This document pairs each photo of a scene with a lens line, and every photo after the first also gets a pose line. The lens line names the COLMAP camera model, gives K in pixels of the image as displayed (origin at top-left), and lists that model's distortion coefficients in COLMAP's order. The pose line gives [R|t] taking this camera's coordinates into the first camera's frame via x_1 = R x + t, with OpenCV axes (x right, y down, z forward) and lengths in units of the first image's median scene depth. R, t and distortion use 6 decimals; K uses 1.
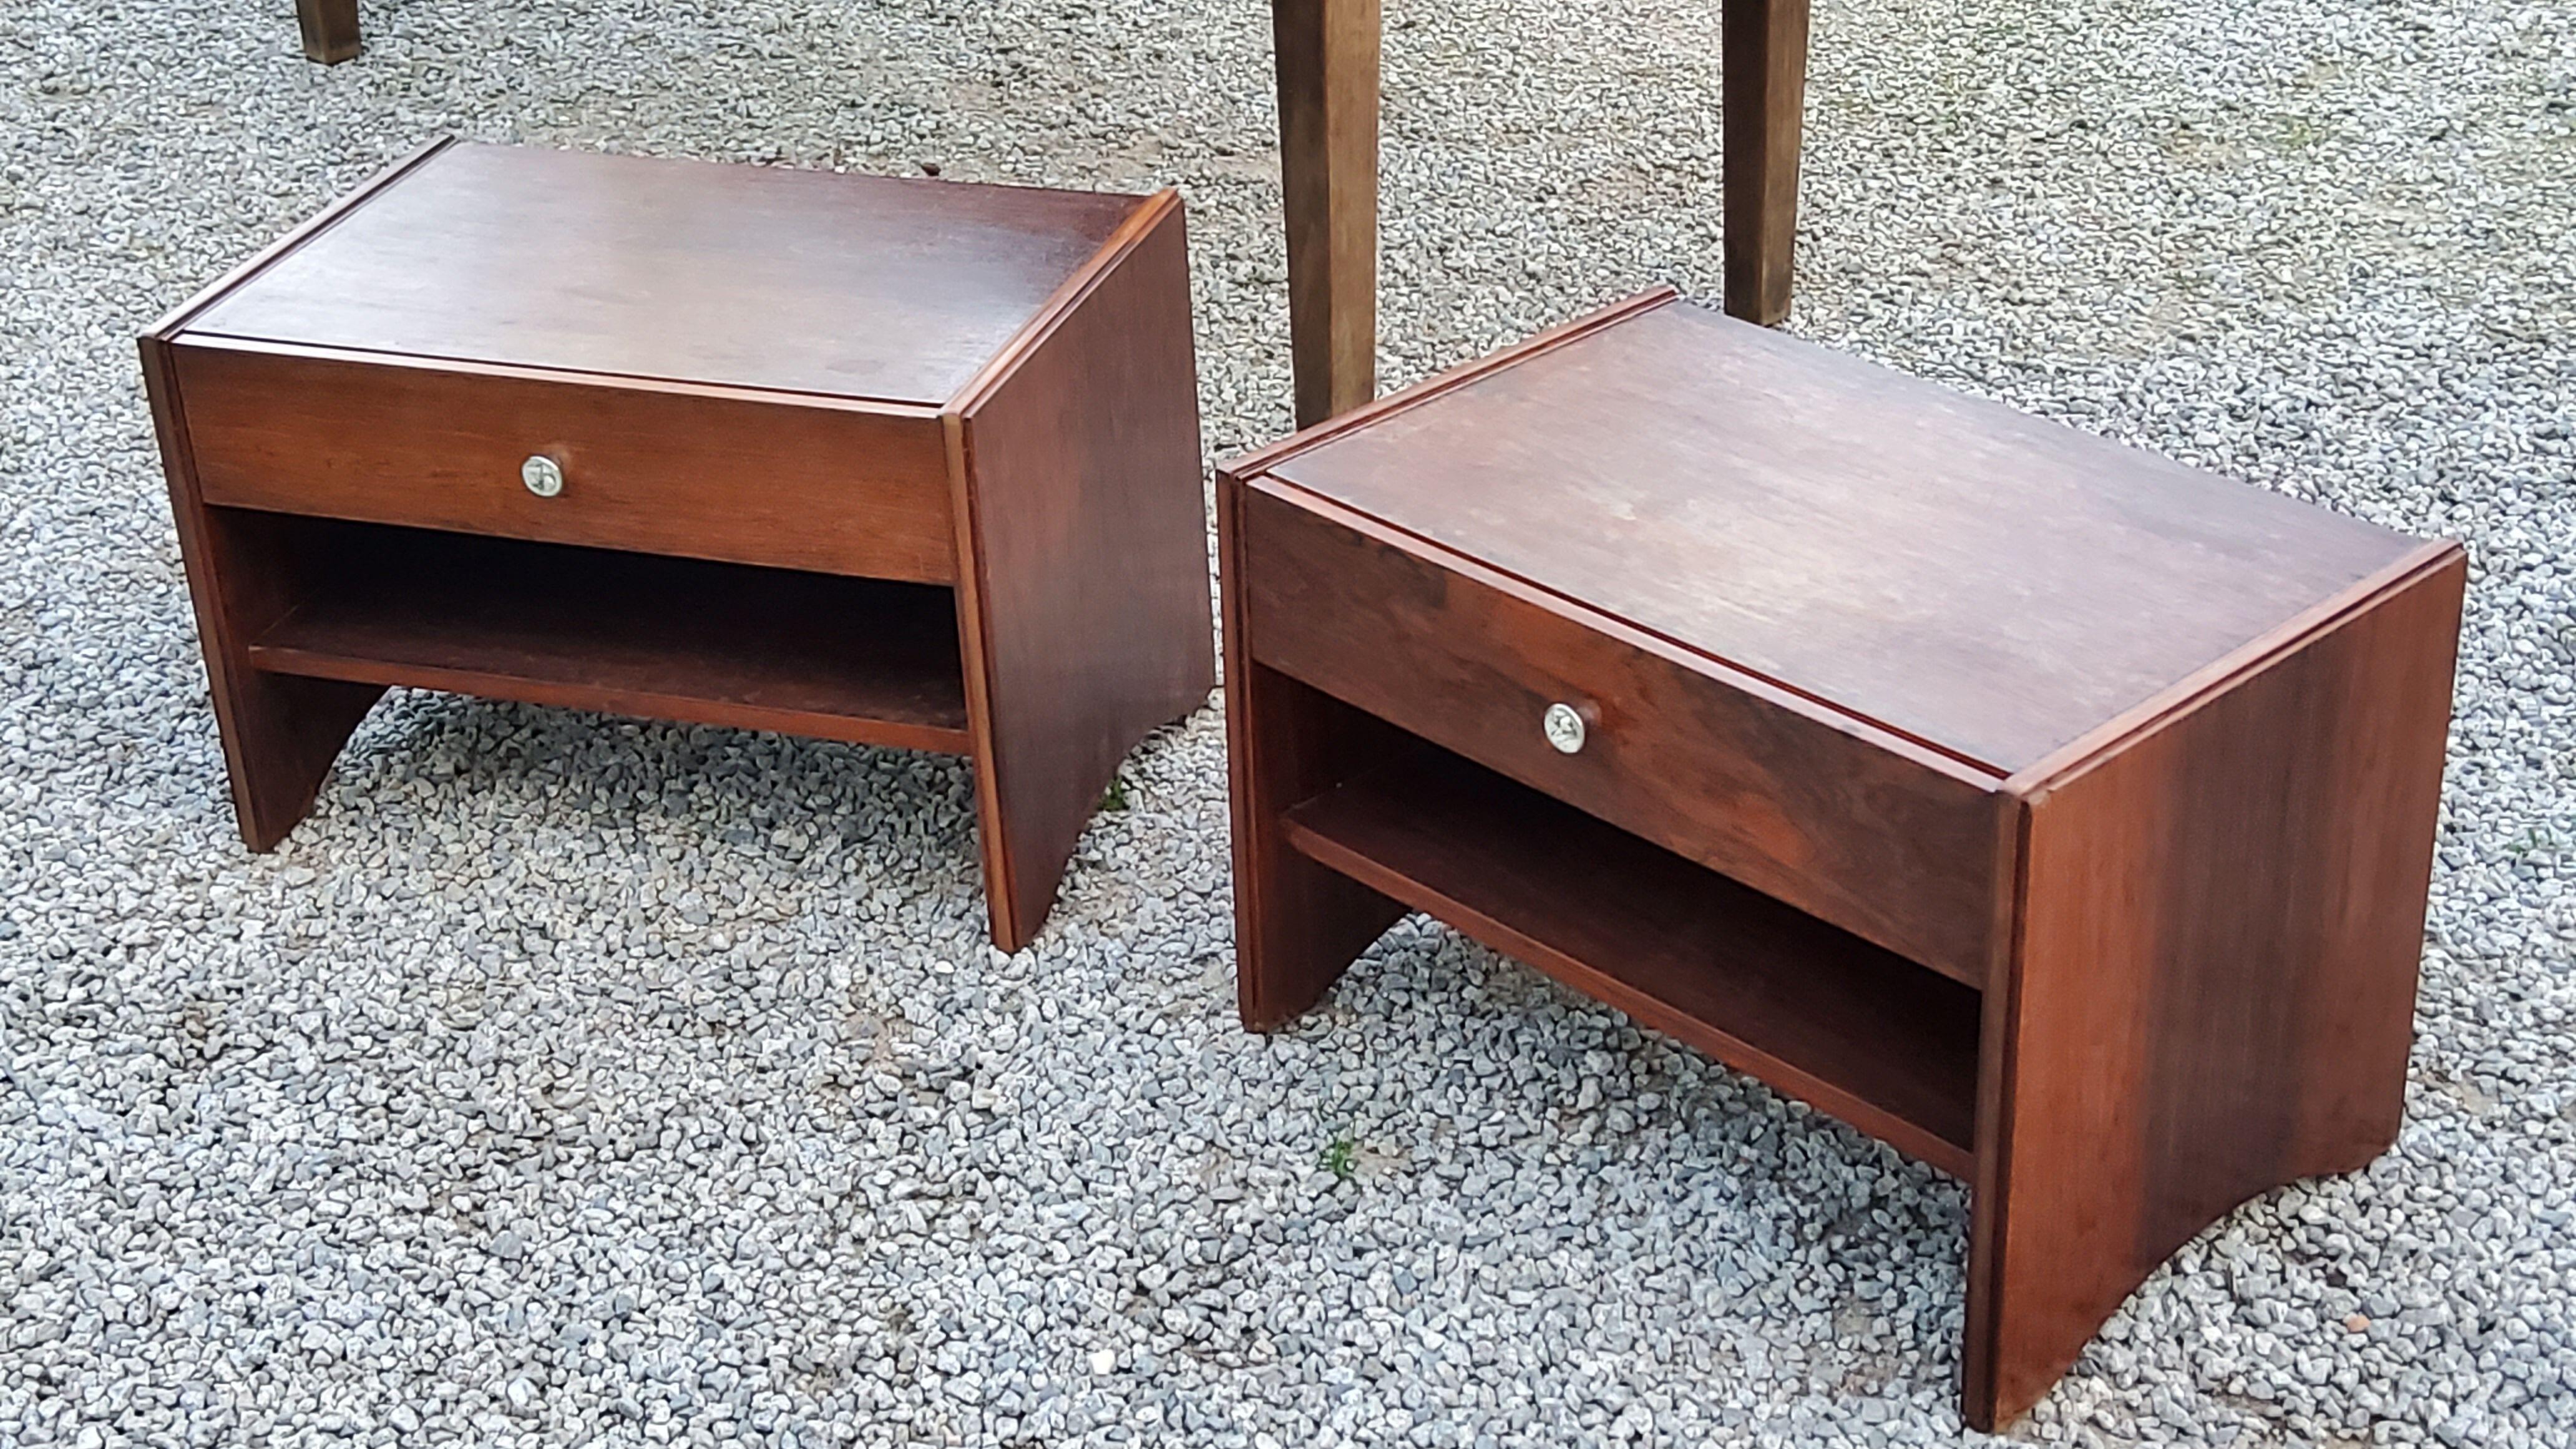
lens RADIAL K [[3844.3, 0, 1267.5], [0, 3844.3, 676.7], [0, 0, 1]] dist [0.113618, 0.000000]
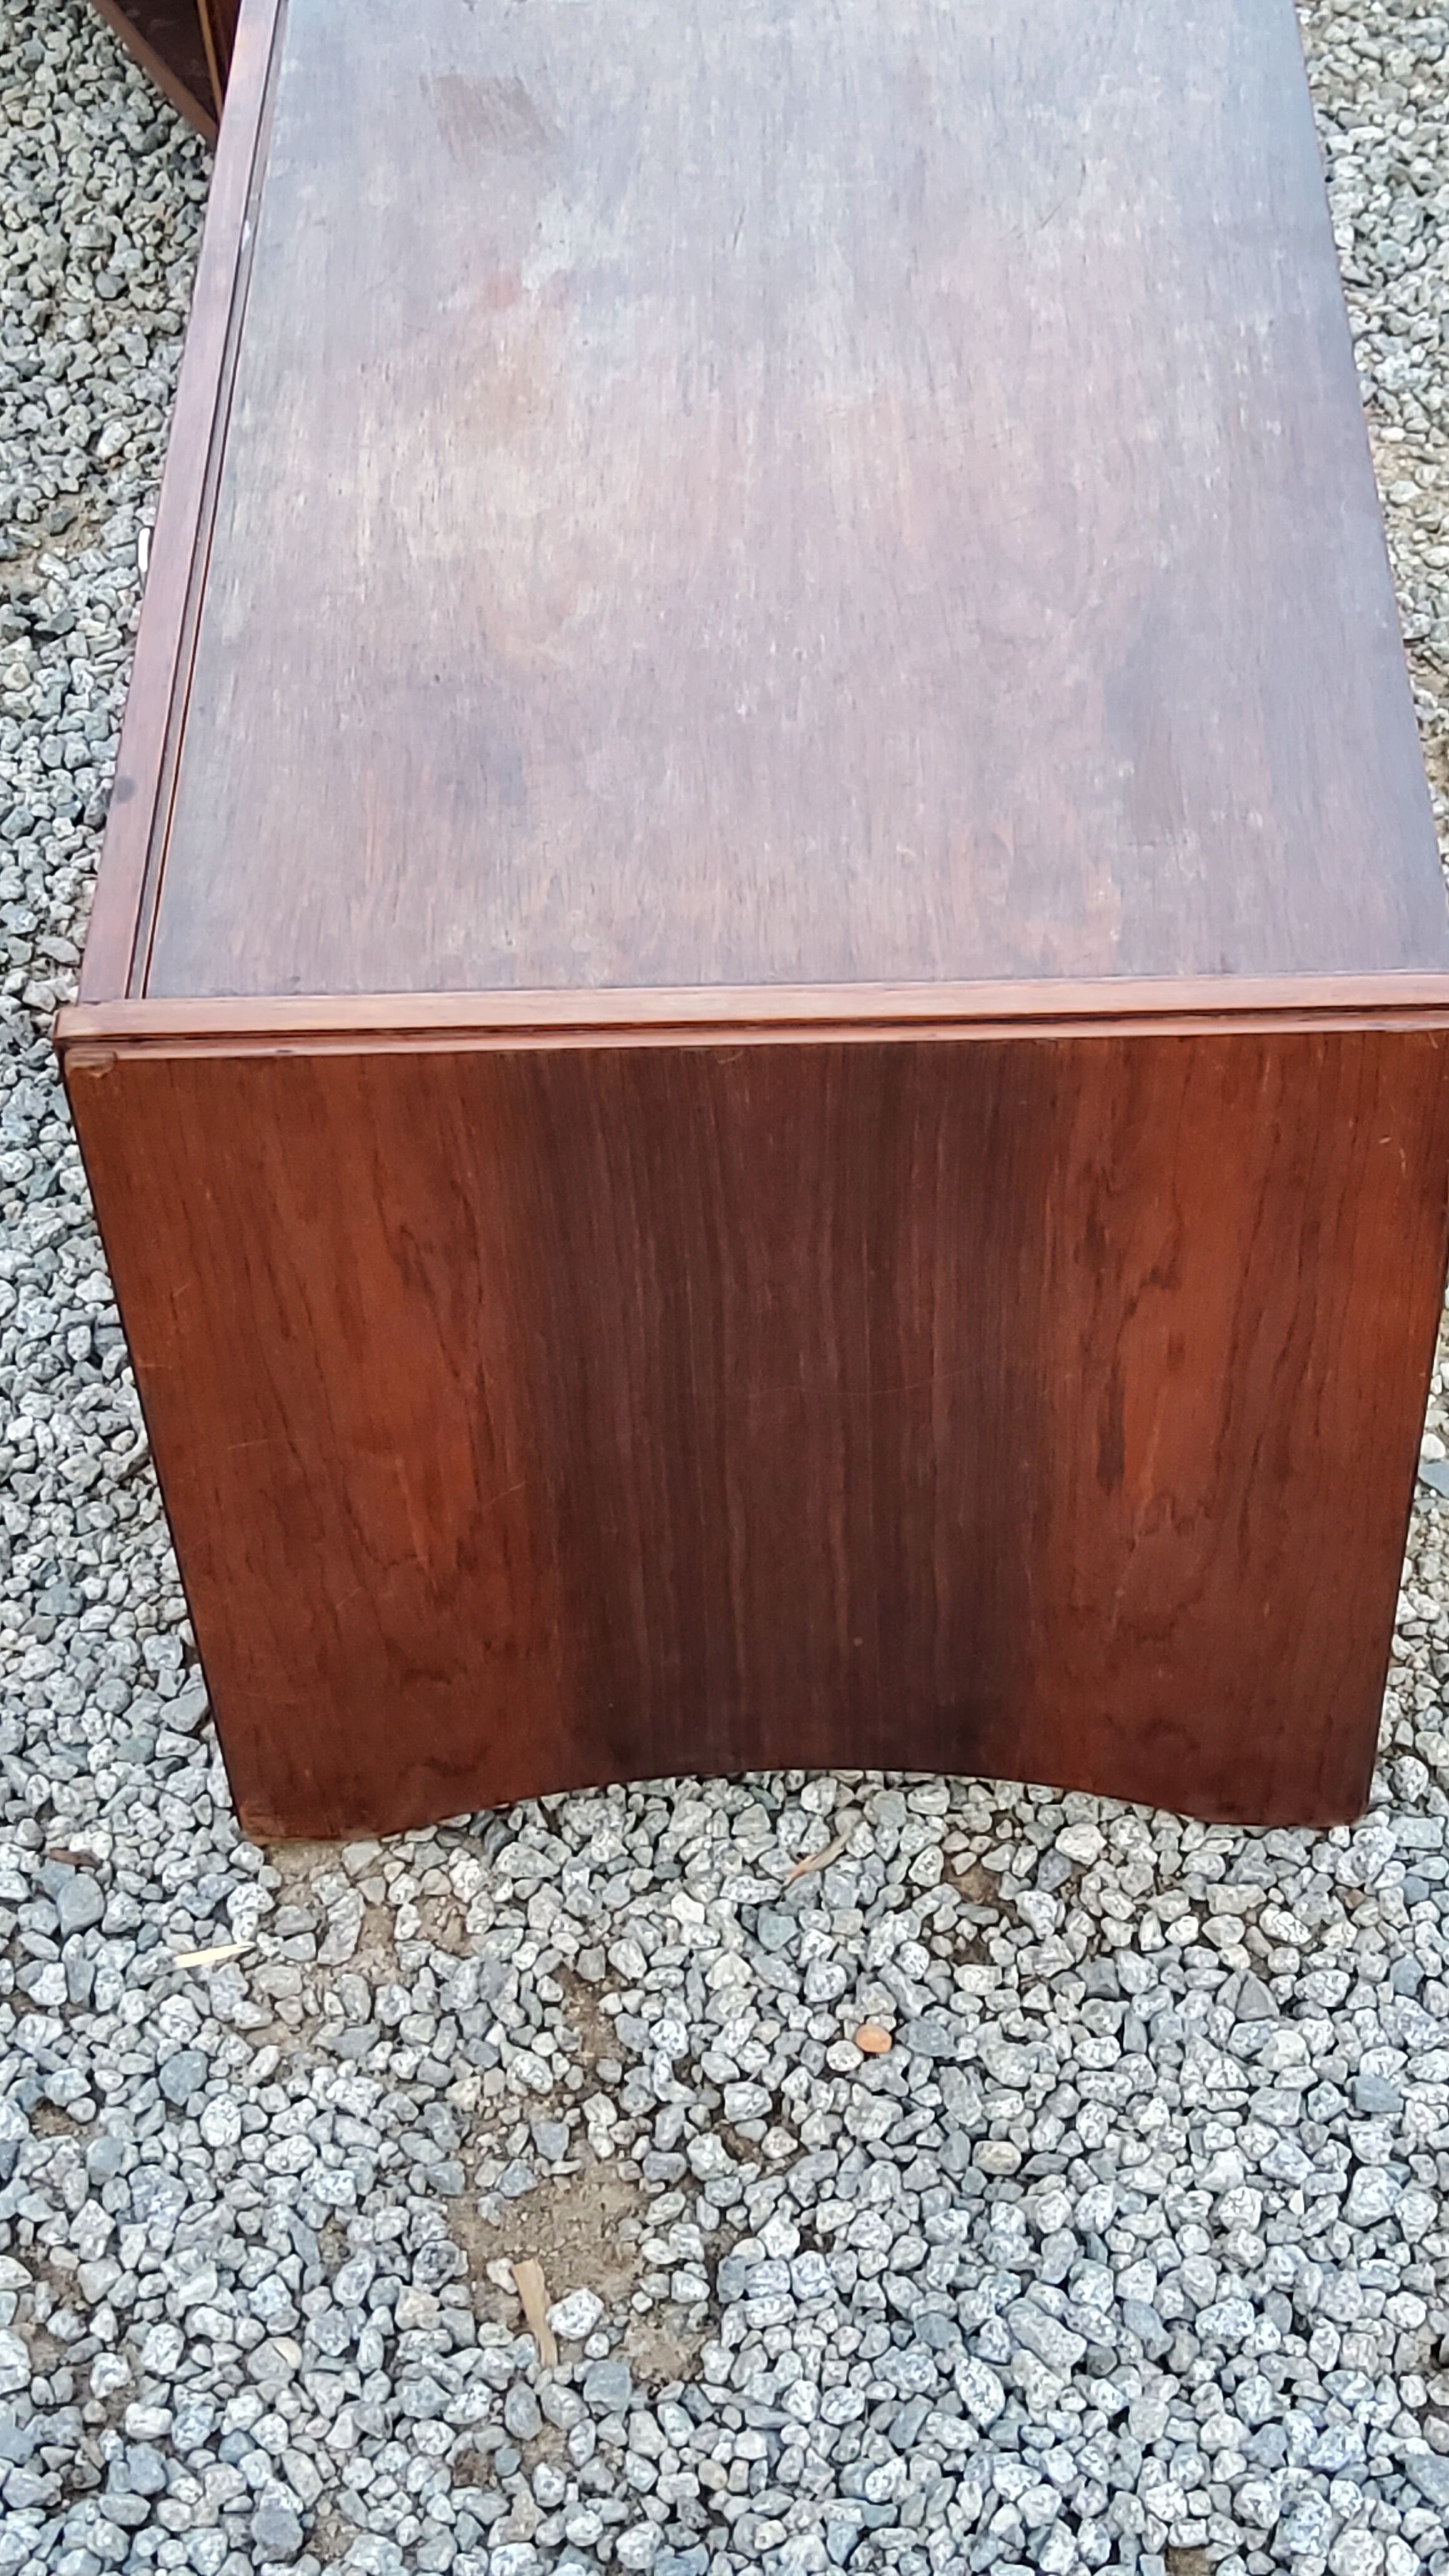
lens RADIAL K [[3844.3, 0, 749.6], [0, 3844.3, 1277.4], [0, 0, 1]] dist [0.113618, 0.000000]
pose [[0.726755, 0.517157, -0.452079, 0.438758], [-0.307020, 0.833311, 0.459708, -0.186290], [0.614464, -0.195298, 0.764391, 0.508082]]
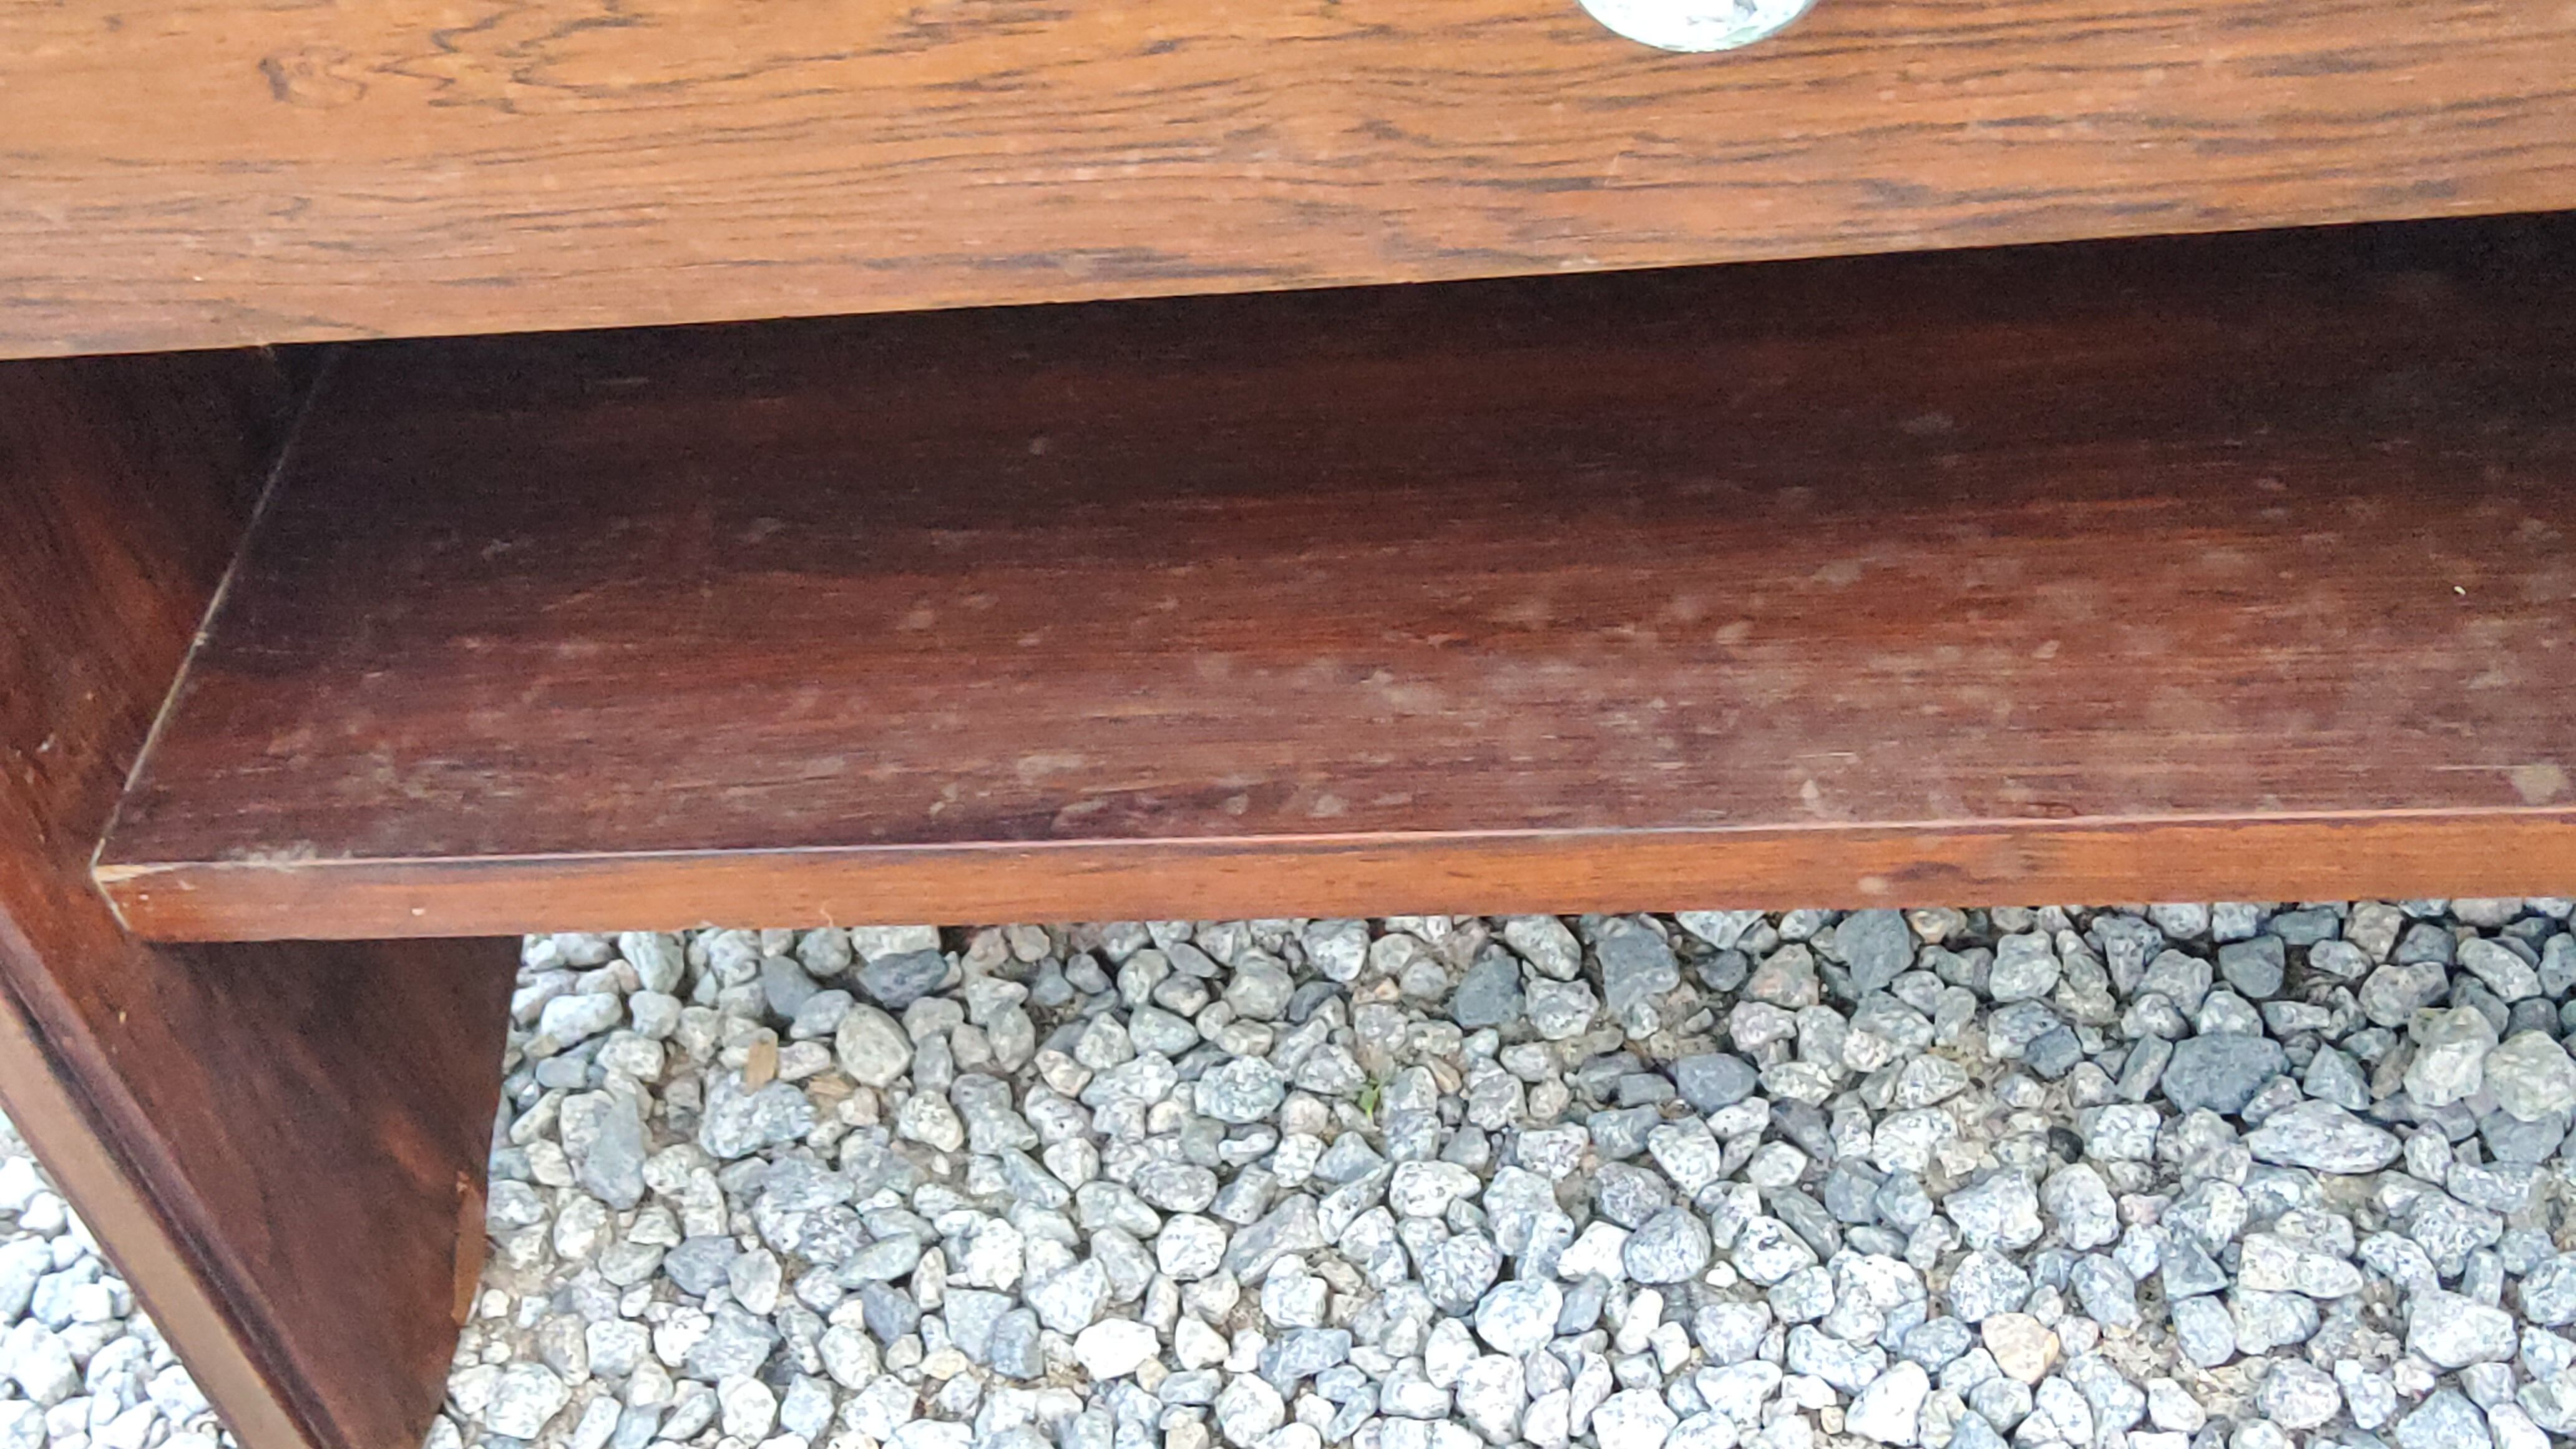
lens RADIAL K [[3844.3, 0, 1257.3], [0, 3844.3, 694.7], [0, 0, 1]] dist [0.113618, 0.000000]
pose [[0.973327, -0.228996, 0.013971, -0.227250], [0.215742, 0.934308, 0.283768, -0.075704], [-0.078035, -0.273185, 0.958791, 0.896939]]
